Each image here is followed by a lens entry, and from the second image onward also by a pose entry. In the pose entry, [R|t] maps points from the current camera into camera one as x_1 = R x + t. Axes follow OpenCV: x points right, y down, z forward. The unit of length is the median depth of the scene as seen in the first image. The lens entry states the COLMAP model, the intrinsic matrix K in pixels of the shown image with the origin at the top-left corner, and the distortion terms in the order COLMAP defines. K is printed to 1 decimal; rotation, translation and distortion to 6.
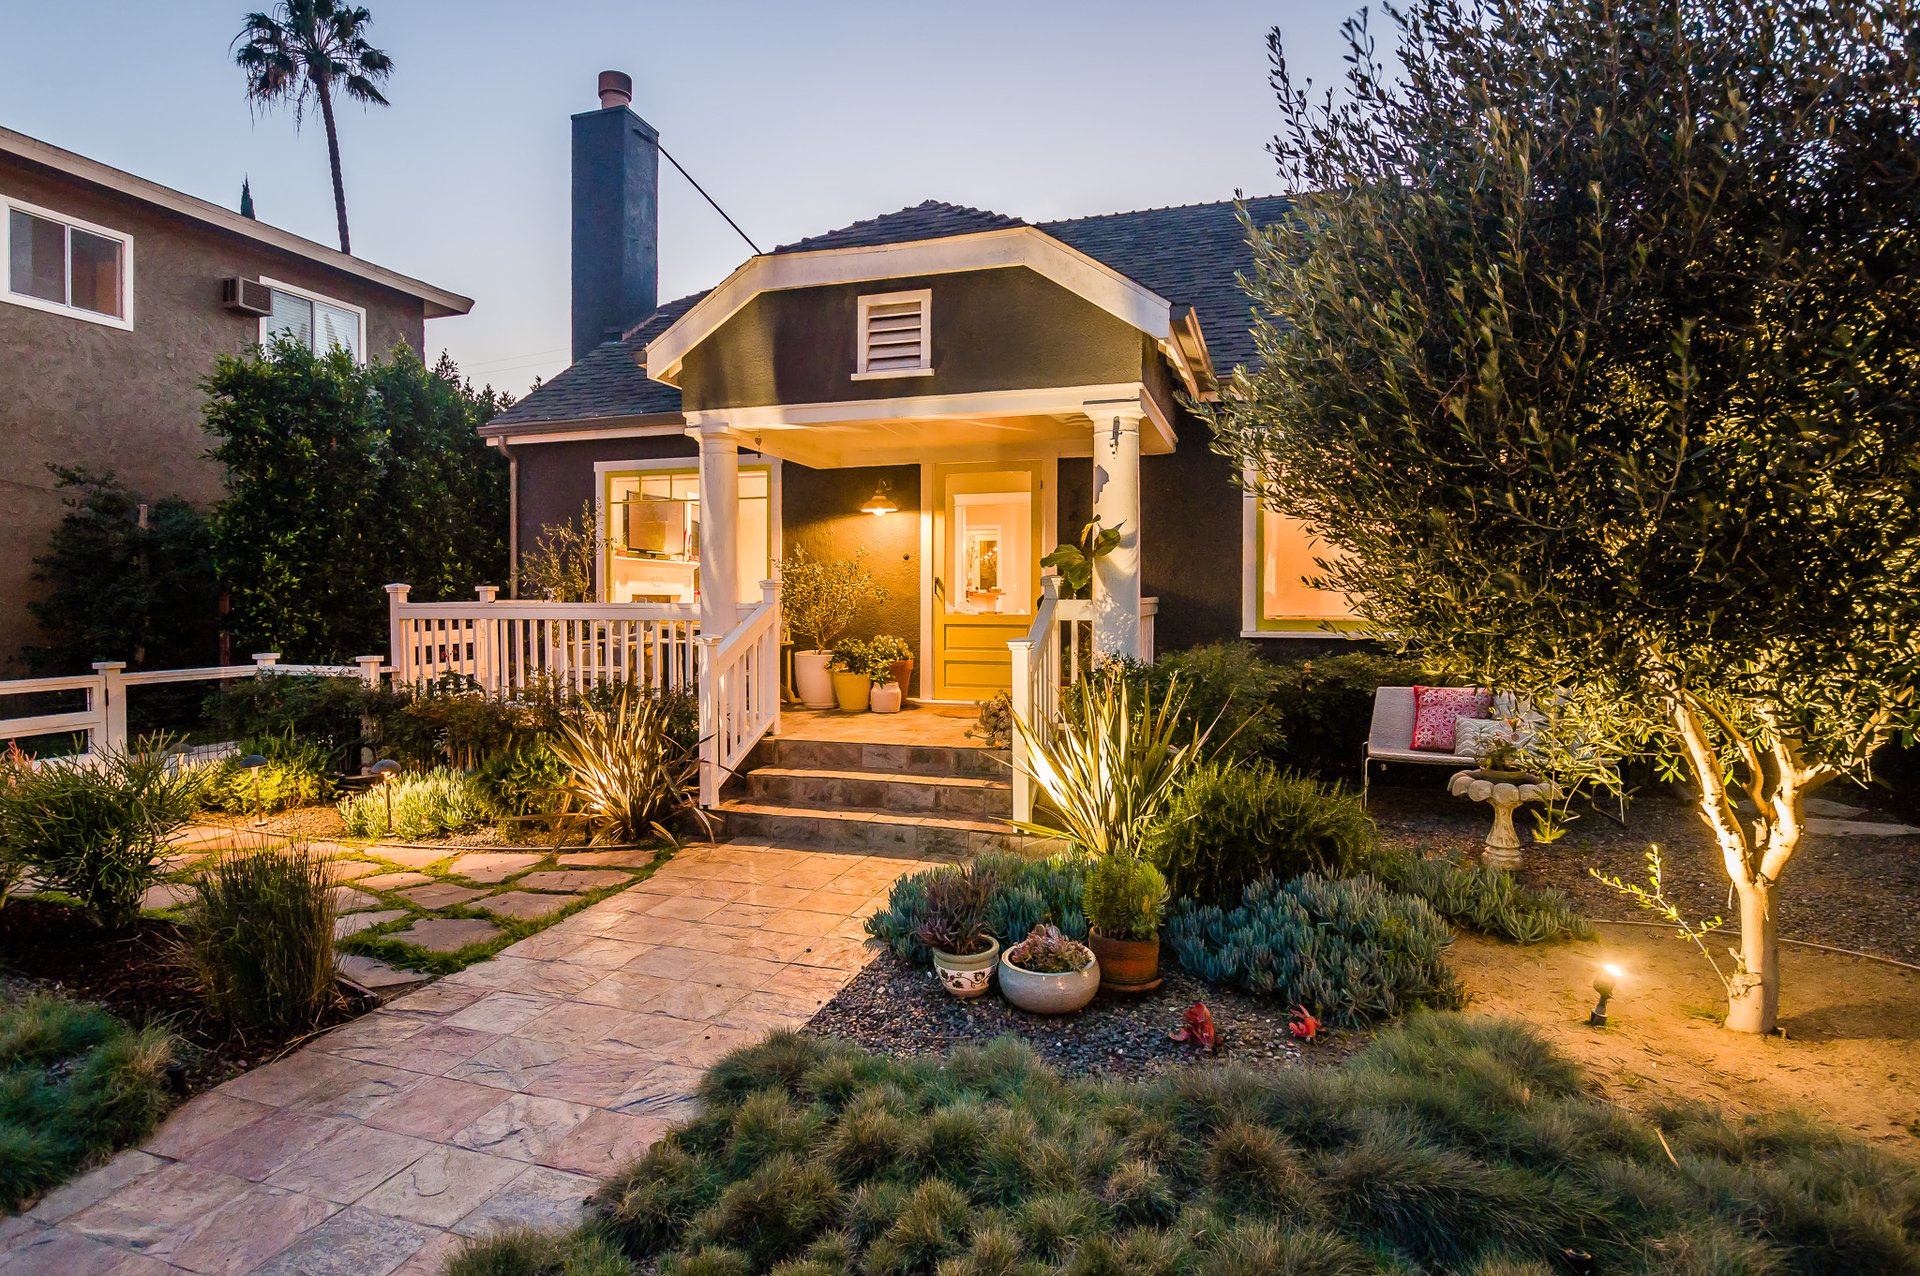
lens RADIAL K [[1011.5, 0, 909.3], [0, 1011.5, 626.0], [0, 0, 1]] dist [-0.021256, -0.000742]
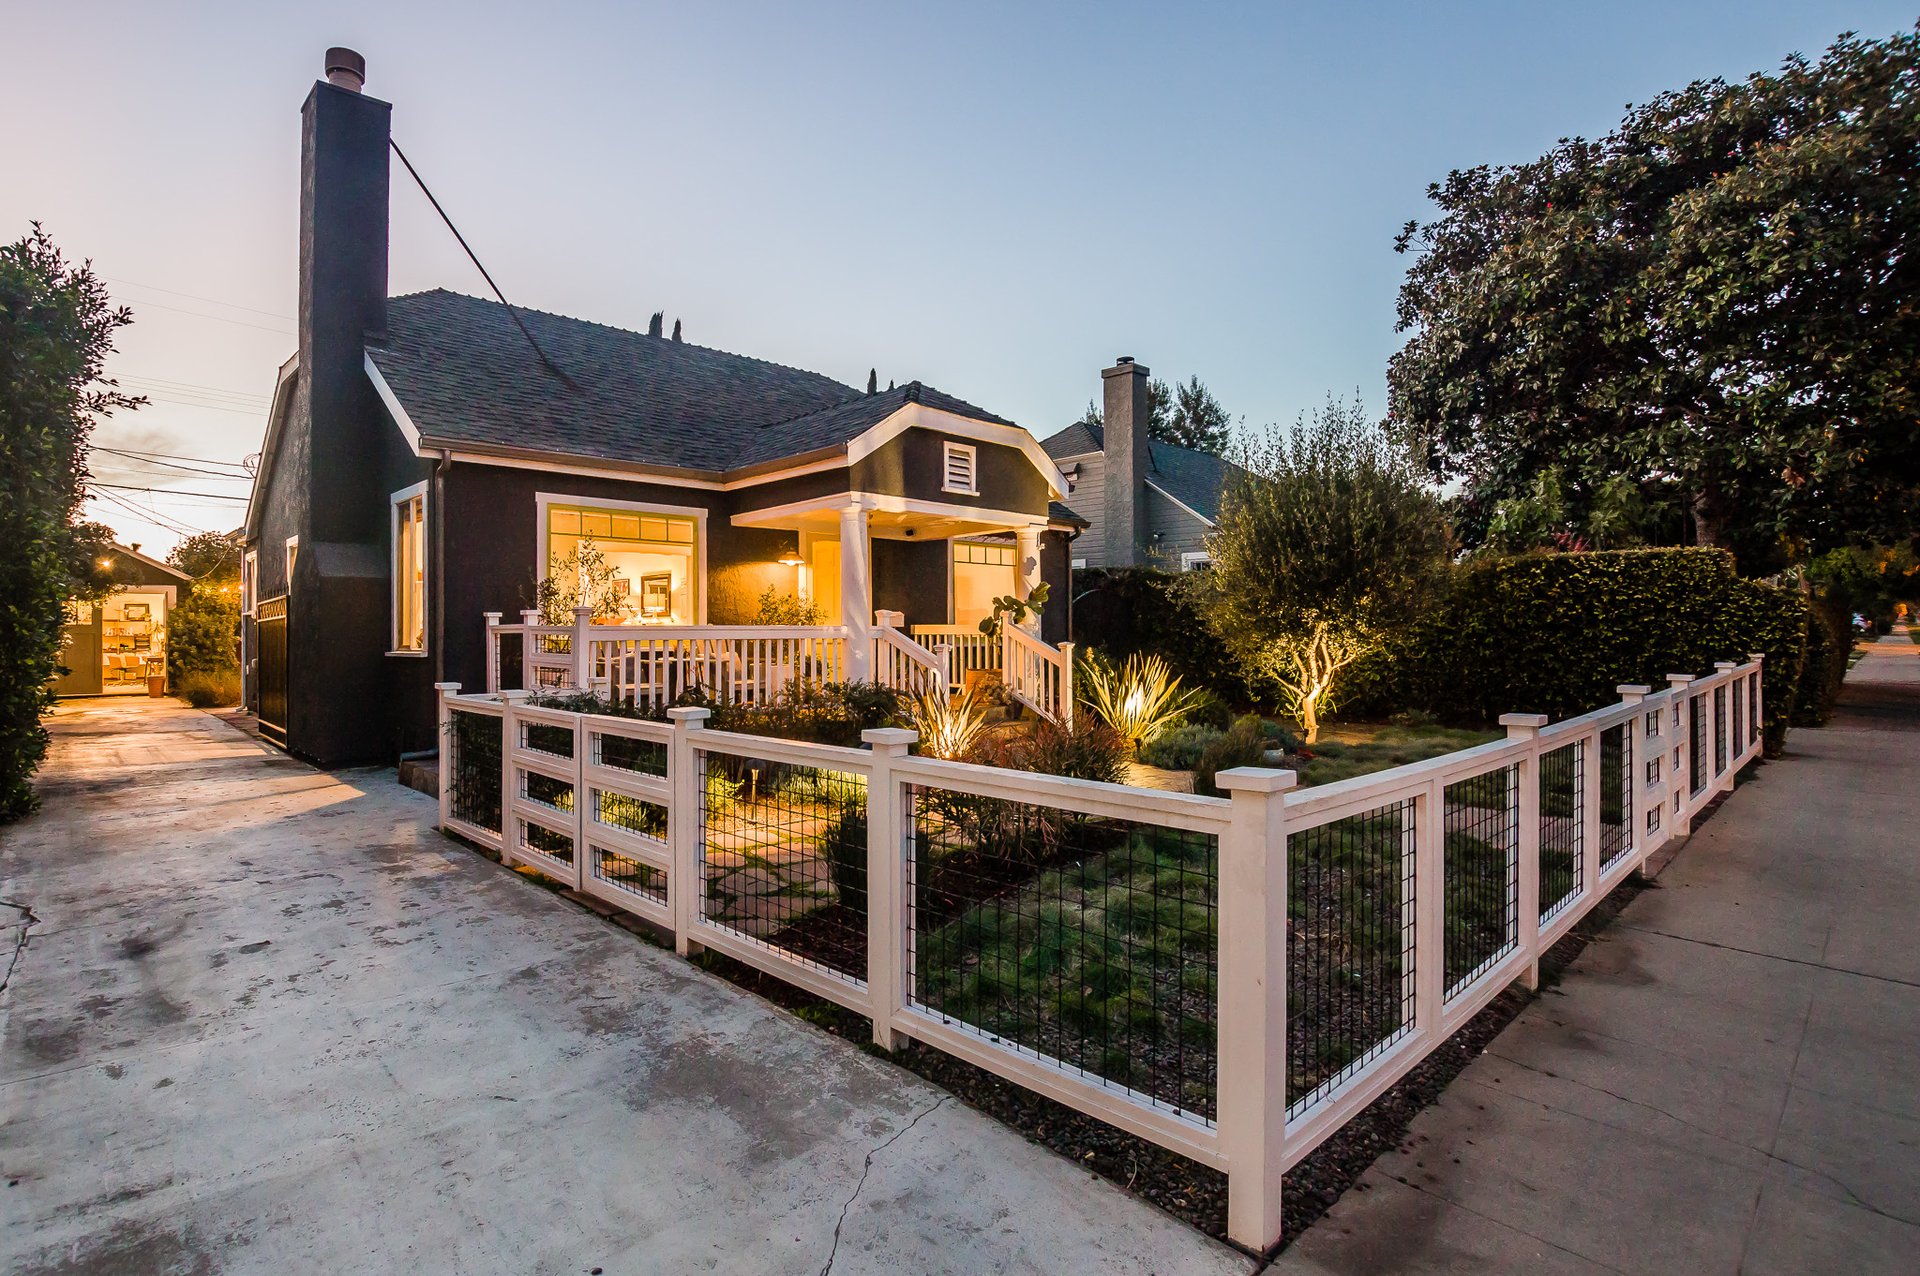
lens RADIAL K [[949.2, 0, 849.8], [0, 949.2, 617.9], [0, 0, 1]] dist [-0.024138, -0.002092]
pose [[0.498634, 0.011968, 0.866730, -1.368081], [0.029184, 0.999106, -0.030586, 0.006978], [-0.866321, 0.040546, 0.497838, 0.342413]]
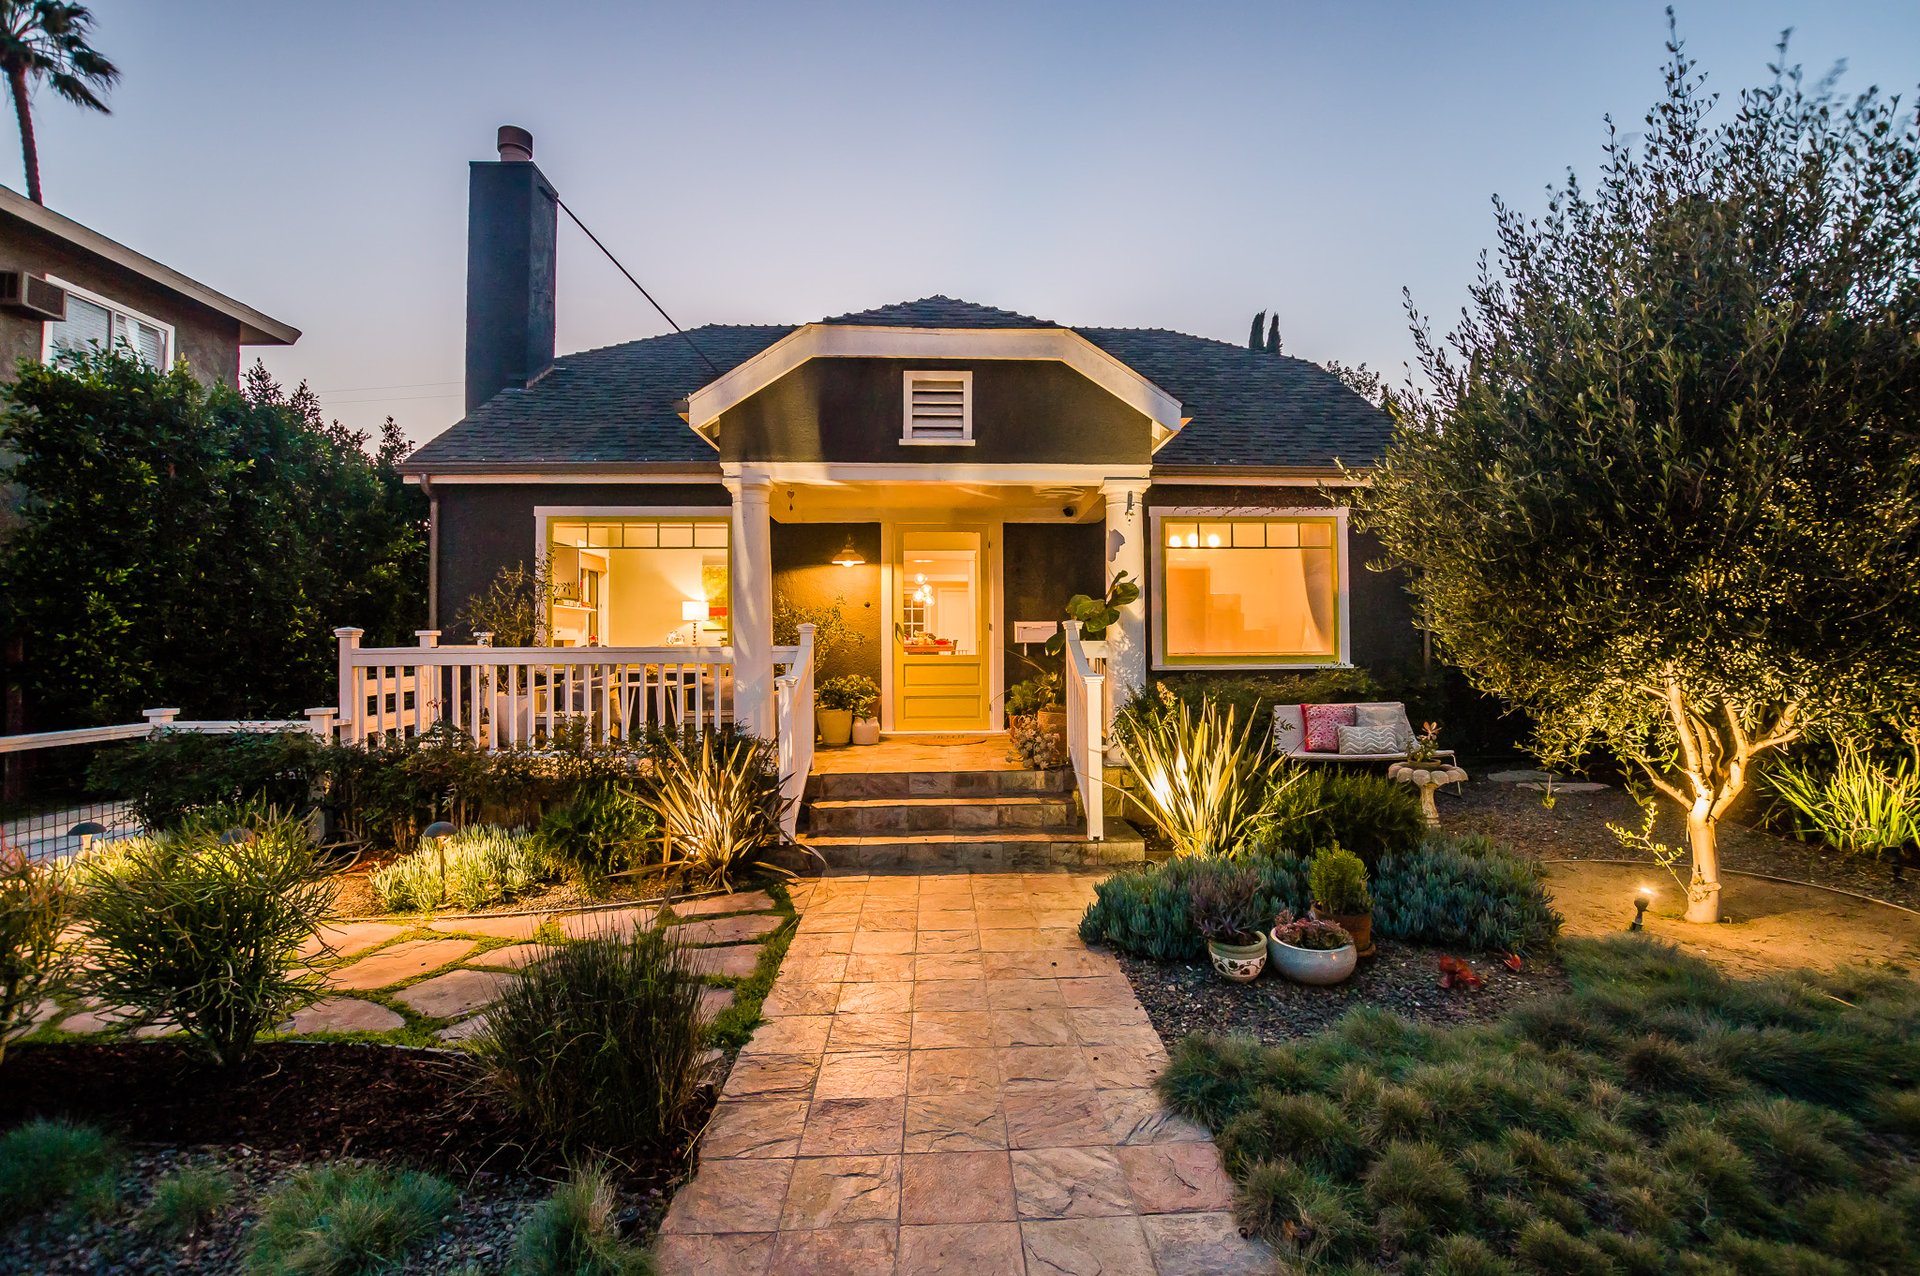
lens RADIAL K [[853.3, 0, 968.5], [0, 853.3, 629.3], [0, 0, 1]] dist [-0.029488, 0.003973]
pose [[0.930126, -0.000221, 0.367241, -0.305849], [0.016090, 0.999064, -0.040150, -0.001094], [-0.366888, 0.043254, 0.929259, 0.101452]]
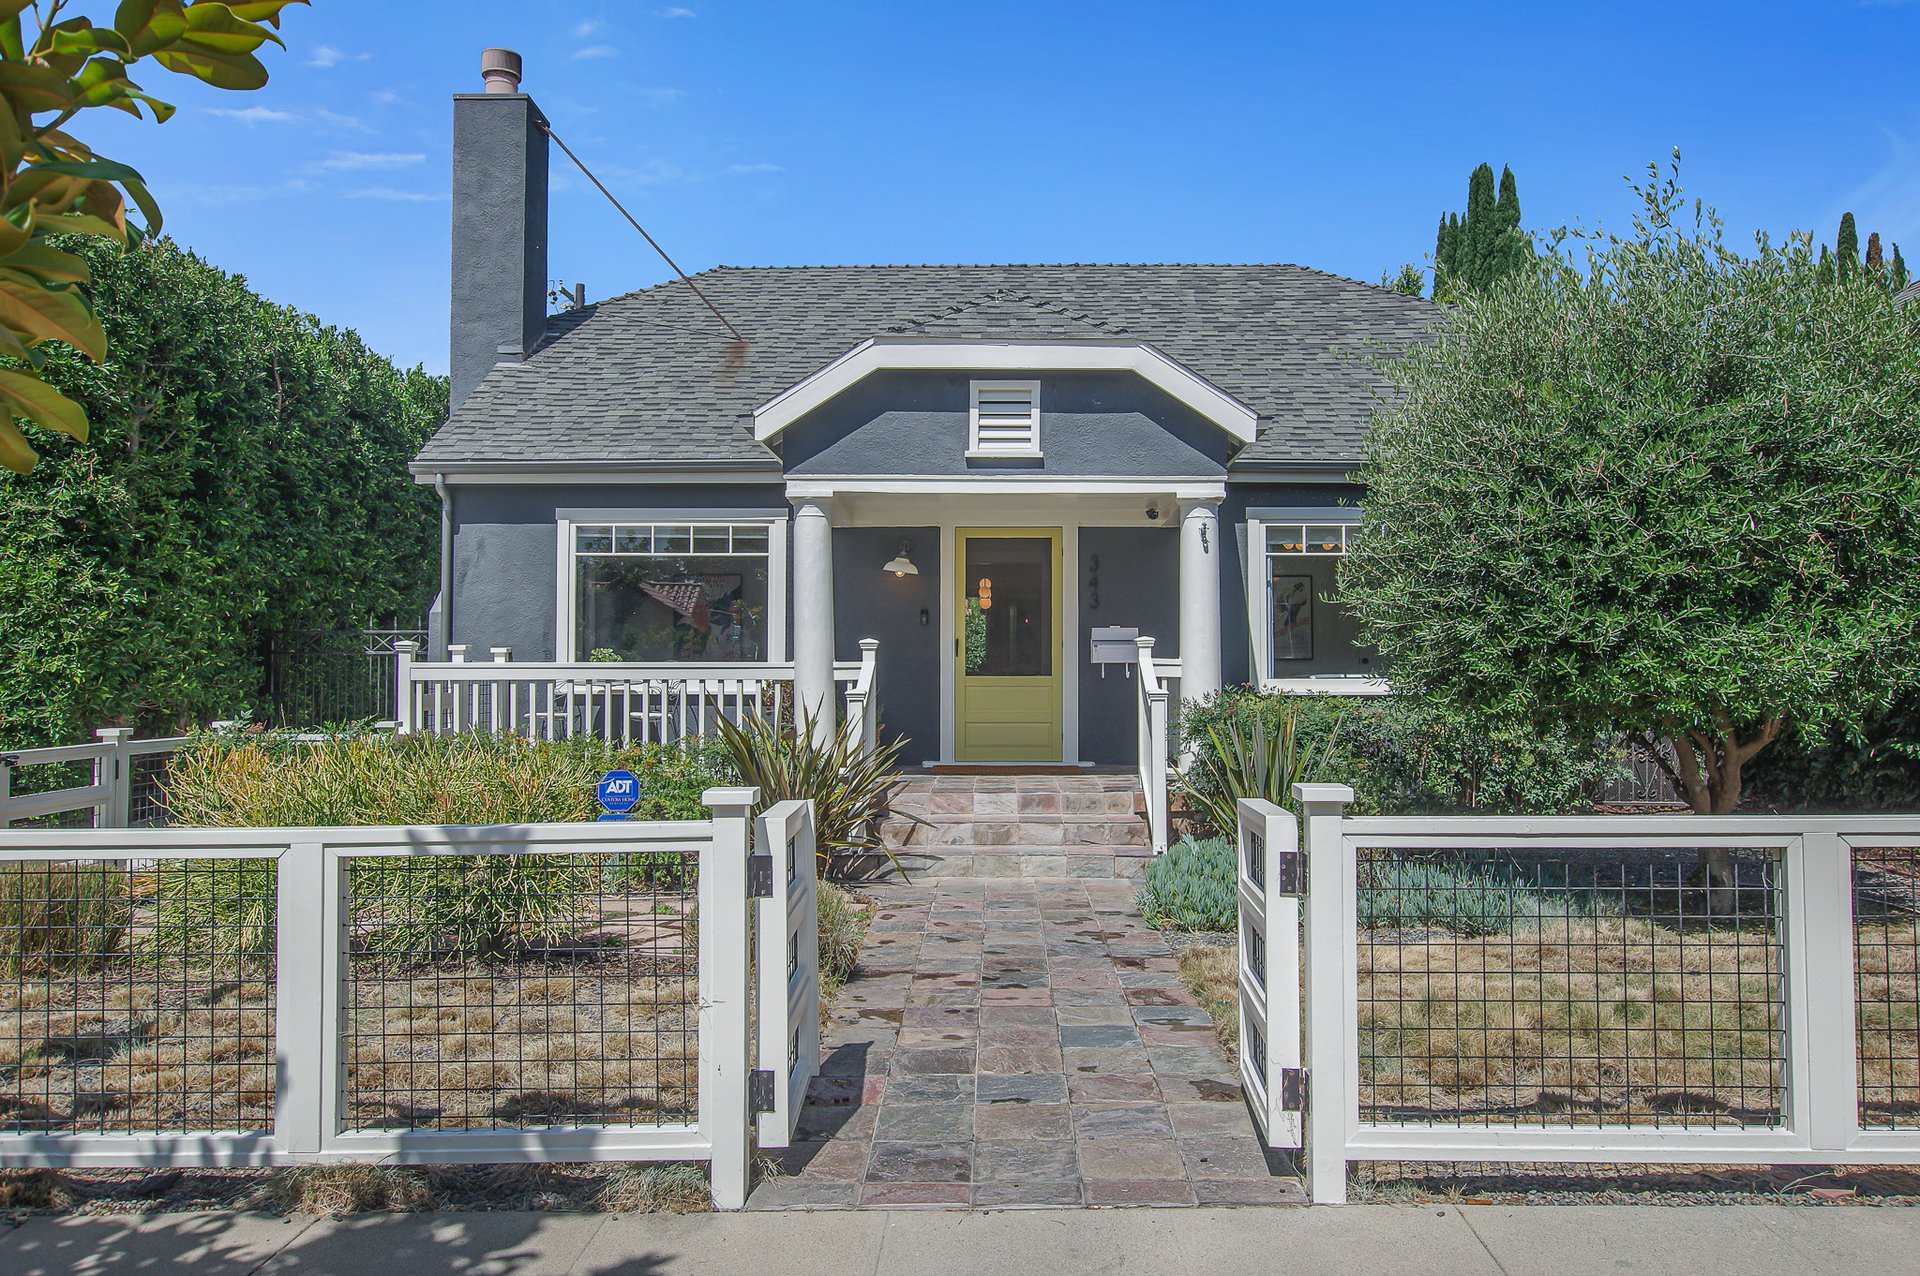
lens RADIAL K [[1369.7, 0, 985.4], [0, 1369.7, 656.6], [0, 0, 1]] dist [-0.011712, -0.003112]
pose [[0.947199, 0.002597, 0.320635, -0.471070], [0.010433, 0.999188, -0.038912, 0.027872], [-0.320476, 0.040203, 0.946403, -0.365764]]
